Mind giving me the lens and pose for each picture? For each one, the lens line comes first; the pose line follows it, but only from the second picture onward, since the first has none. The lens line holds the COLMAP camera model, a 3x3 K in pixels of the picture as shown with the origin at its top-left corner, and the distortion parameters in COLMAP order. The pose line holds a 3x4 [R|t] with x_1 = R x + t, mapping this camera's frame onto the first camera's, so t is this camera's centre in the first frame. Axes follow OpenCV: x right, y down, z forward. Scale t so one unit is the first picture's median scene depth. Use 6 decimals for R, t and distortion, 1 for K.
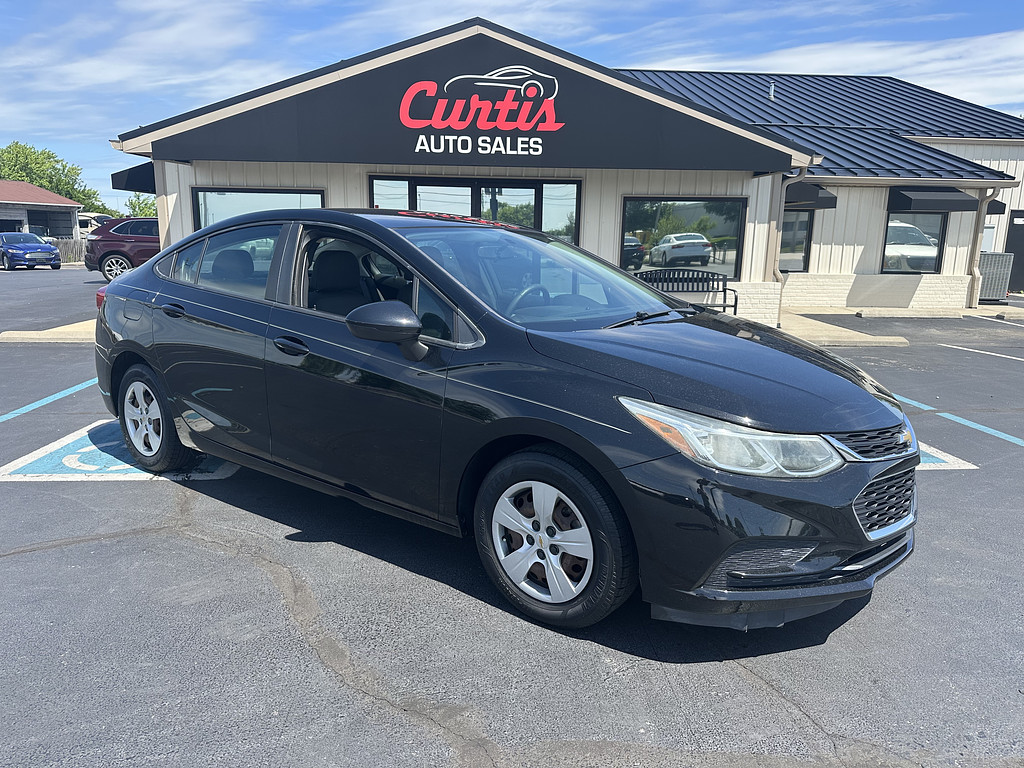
lens RADIAL K [[713.6, 0, 512.0], [0, 713.6, 384.6], [0, 0, 1]] dist [0.057215, -0.076203]
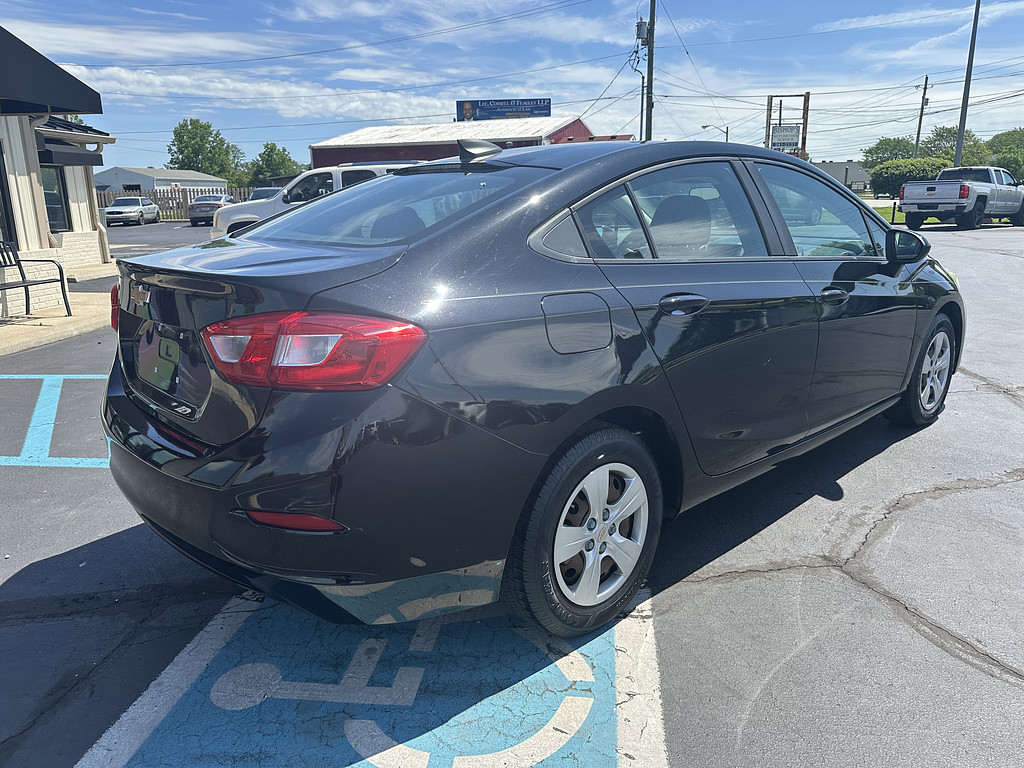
lens RADIAL K [[713.6, 0, 512.0], [0, 713.6, 384.6], [0, 0, 1]] dist [0.057215, -0.076203]
pose [[0.167907, -0.260030, 0.950890, -0.434666], [0.207537, 0.952290, 0.223766, -0.082575], [-0.963709, 0.159773, 0.213862, 0.411264]]
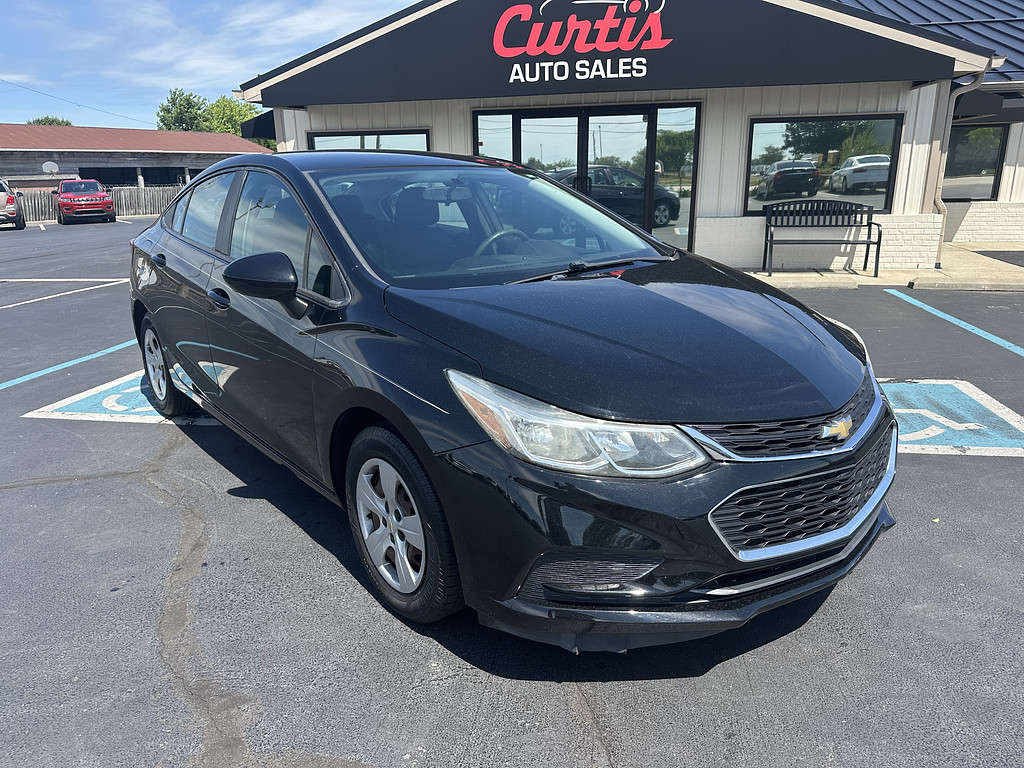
lens RADIAL K [[726.6, 0, 504.6], [0, 726.6, 379.7], [0, 0, 1]] dist [-0.001568, -0.004069]
pose [[0.969651, 0.033955, -0.242123, 0.104255], [-0.015043, 0.996719, 0.079532, -0.009828], [0.244029, -0.073476, 0.966980, 0.044425]]
